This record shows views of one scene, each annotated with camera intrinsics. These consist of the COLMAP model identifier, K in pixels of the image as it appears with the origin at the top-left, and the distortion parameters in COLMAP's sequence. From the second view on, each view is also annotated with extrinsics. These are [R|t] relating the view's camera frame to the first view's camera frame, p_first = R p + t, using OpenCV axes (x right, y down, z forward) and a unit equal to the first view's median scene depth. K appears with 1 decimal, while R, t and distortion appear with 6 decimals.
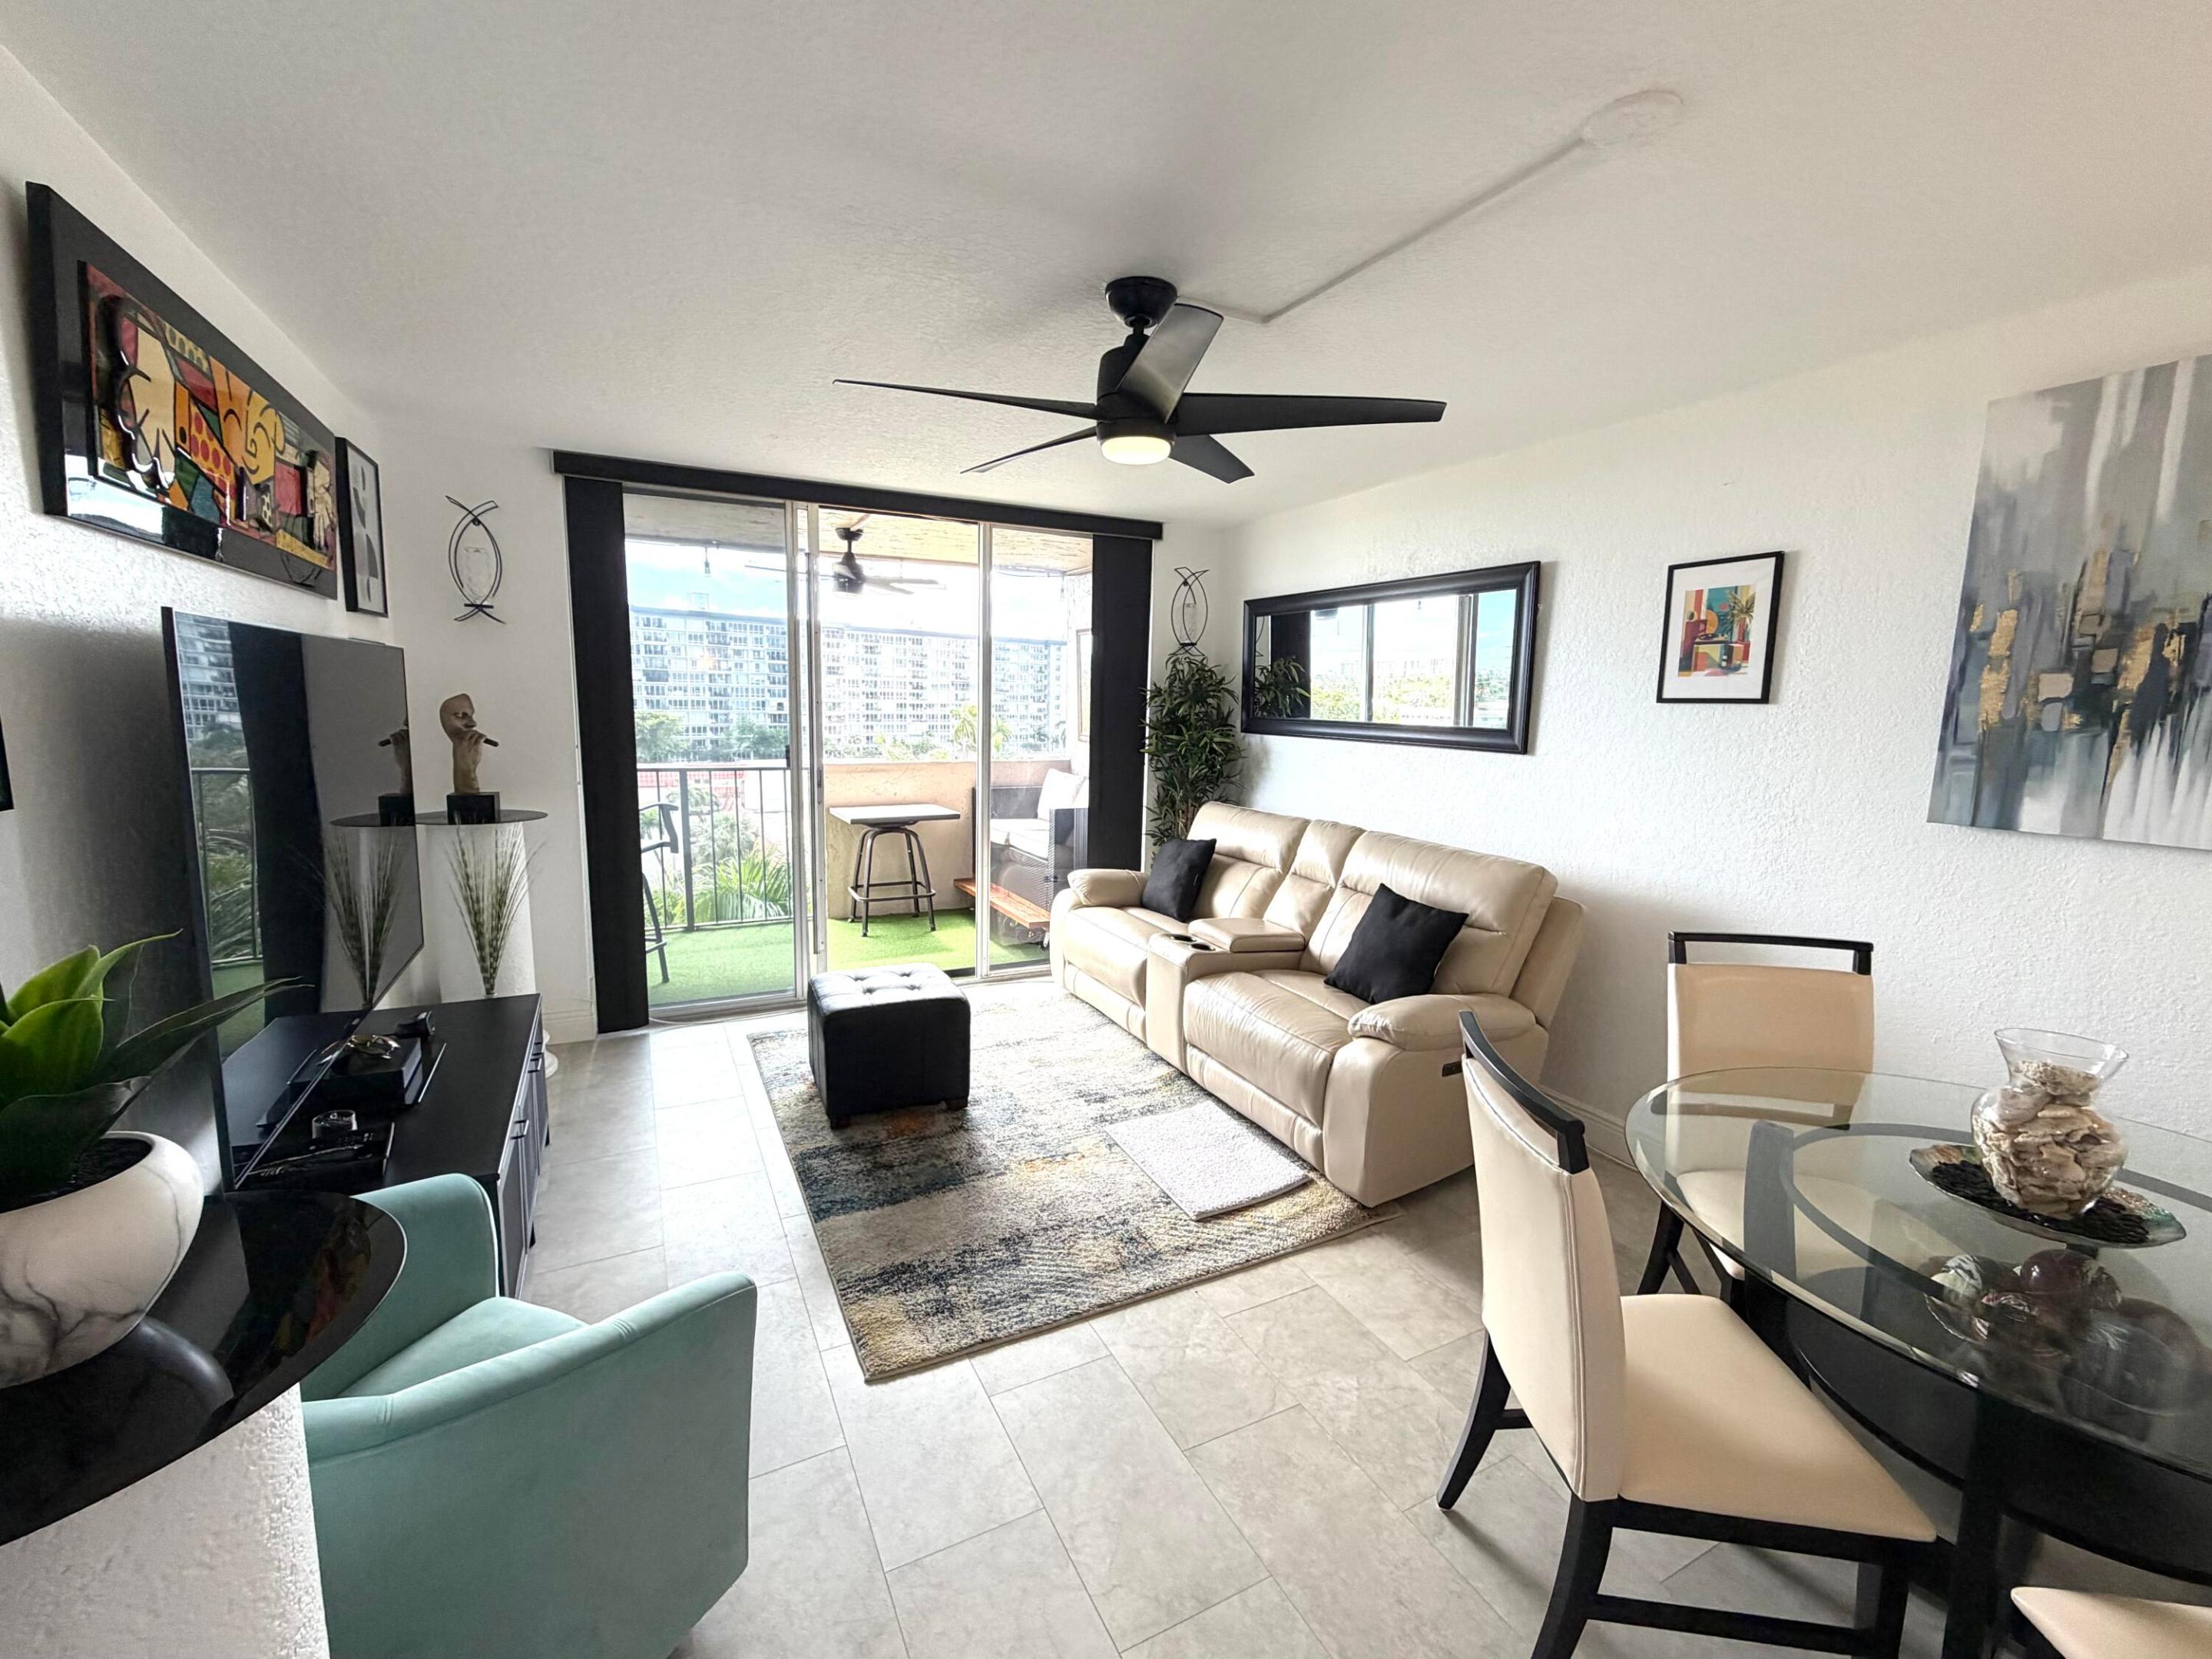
lens RADIAL K [[936.5, 0, 1108.4], [0, 936.5, 831.1], [0, 0, 1]] dist [-0.006494, 0.000903]
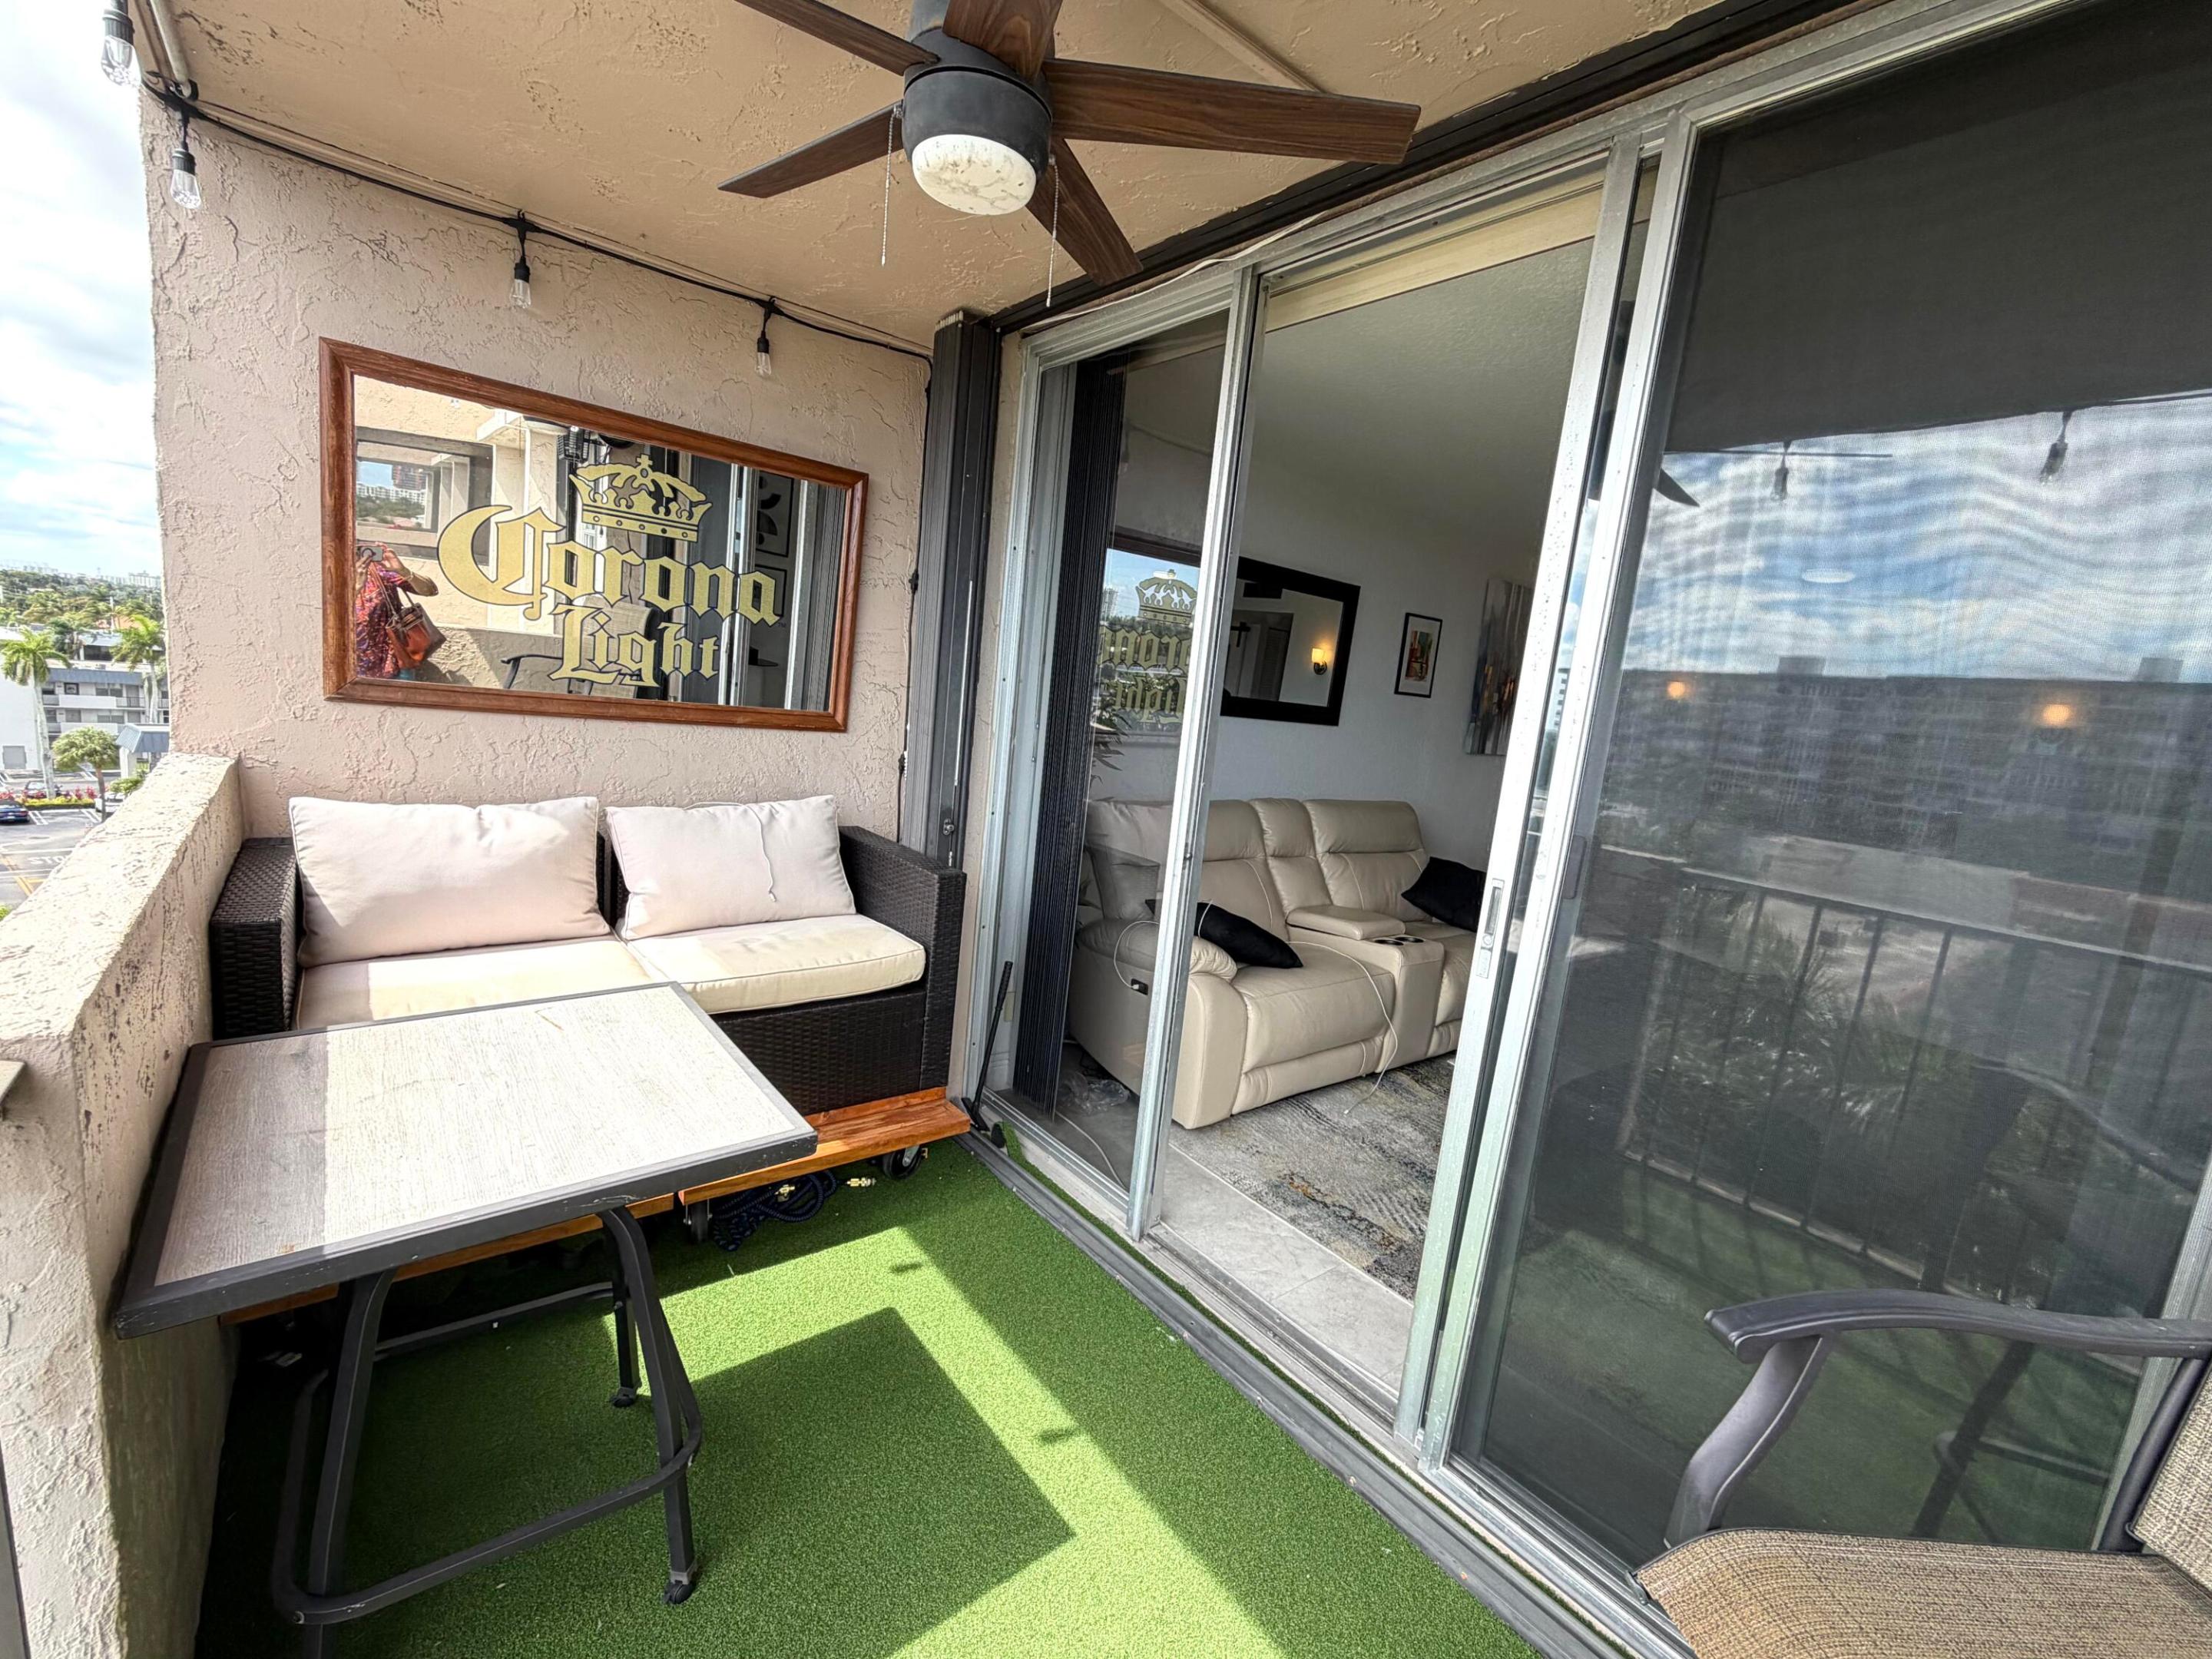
lens RADIAL K [[936.5, 0, 1103.8], [0, 936.5, 826.5], [0, 0, 1]] dist [-0.006494, 0.000903]
pose [[-0.194178, -0.191939, 0.962005, -1.030438], [0.030713, 0.979001, 0.201530, -0.276833], [-0.980485, 0.068678, -0.184205, 1.964216]]
